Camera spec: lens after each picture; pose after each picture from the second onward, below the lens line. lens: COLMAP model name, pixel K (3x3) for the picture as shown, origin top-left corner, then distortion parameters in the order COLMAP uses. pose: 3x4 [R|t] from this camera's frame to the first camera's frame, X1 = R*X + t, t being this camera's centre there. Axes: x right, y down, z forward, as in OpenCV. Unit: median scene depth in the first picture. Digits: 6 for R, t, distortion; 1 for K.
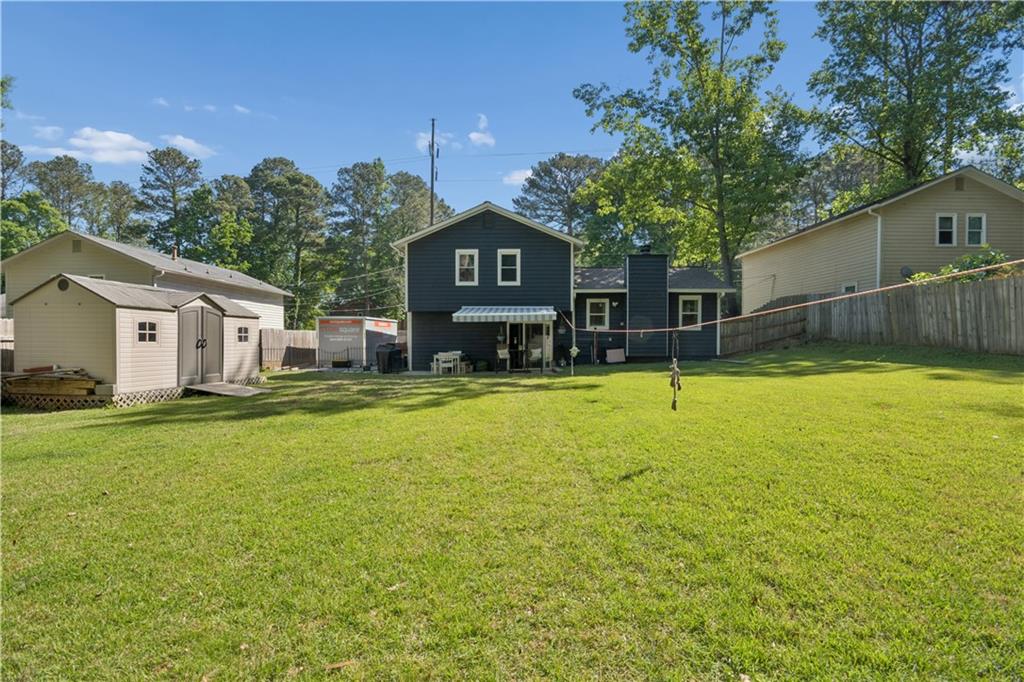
lens RADIAL K [[465.5, 0, 512.5], [0, 465.5, 335.8], [0, 0, 1]] dist [-0.003698, -0.001122]
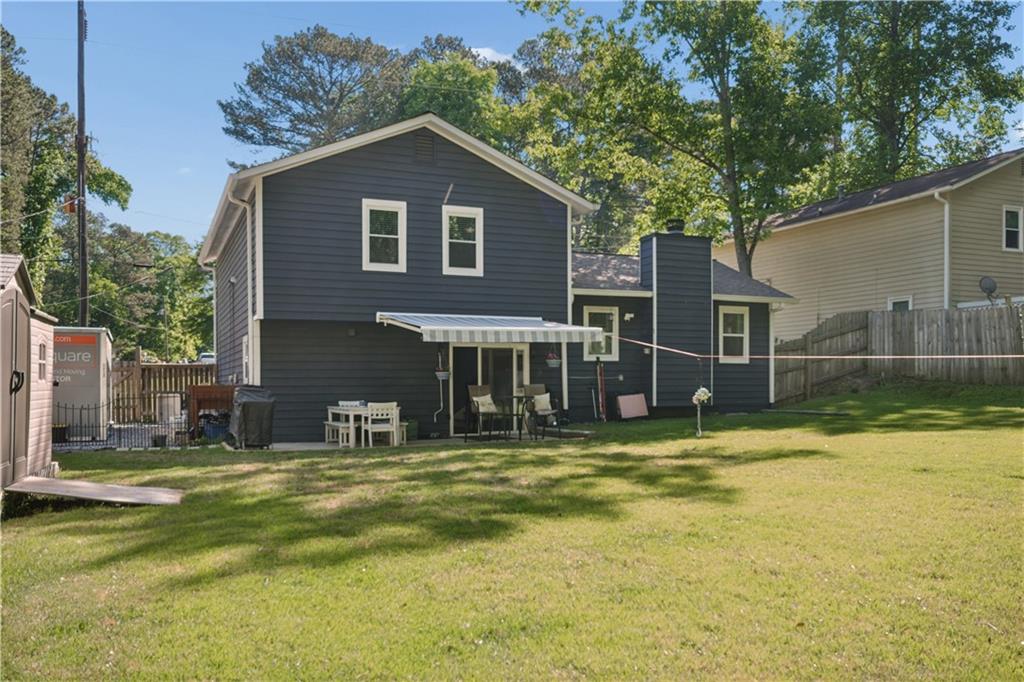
lens RADIAL K [[876.8, 0, 511.8], [0, 876.8, 349.0], [0, 0, 1]] dist [-0.000599, 0.013233]
pose [[0.911911, 0.015991, 0.410076, -0.361897], [-0.003094, 0.999480, -0.032093, 0.007605], [-0.410376, 0.027997, 0.911487, 0.069110]]
